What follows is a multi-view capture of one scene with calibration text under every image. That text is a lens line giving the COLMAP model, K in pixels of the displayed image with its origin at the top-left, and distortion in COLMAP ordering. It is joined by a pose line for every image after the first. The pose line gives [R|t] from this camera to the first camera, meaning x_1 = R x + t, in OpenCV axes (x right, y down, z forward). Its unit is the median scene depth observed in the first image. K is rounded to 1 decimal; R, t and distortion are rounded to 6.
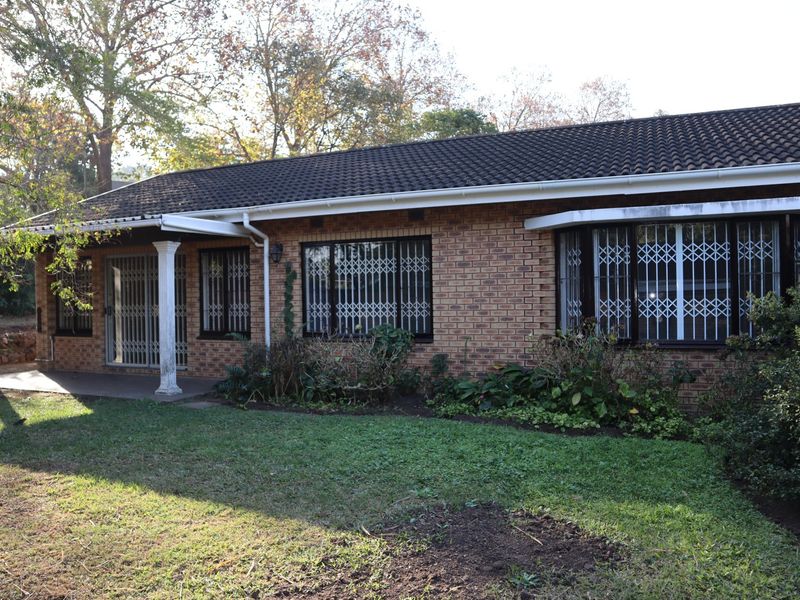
lens RADIAL K [[620.6, 0, 398.7], [0, 620.6, 299.9], [0, 0, 1]] dist [-0.097455, 0.024823]
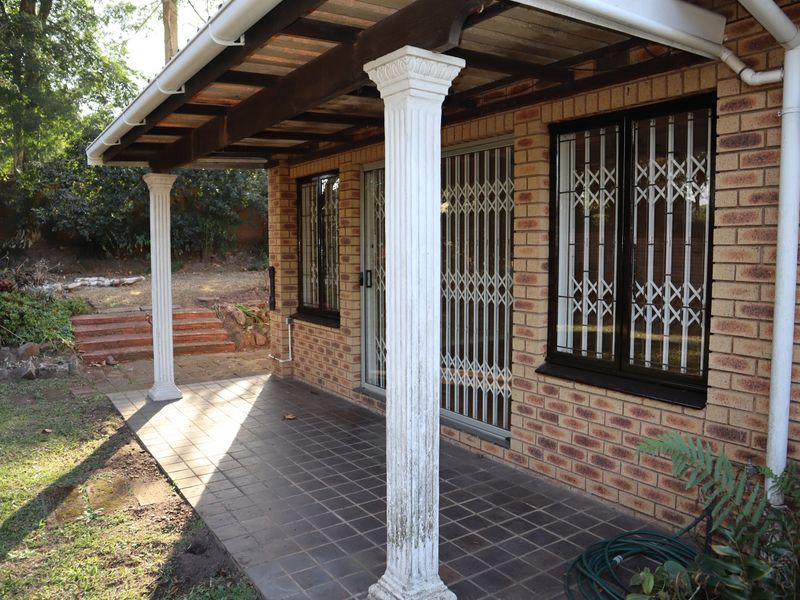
lens RADIAL K [[620.6, 0, 397.5], [0, 620.6, 297.8], [0, 0, 1]] dist [-0.097455, 0.024823]
pose [[0.836292, 0.058677, -0.545136, -0.198915], [-0.013149, 0.996117, 0.087047, -0.012071], [0.548127, -0.065628, 0.833817, 0.646365]]
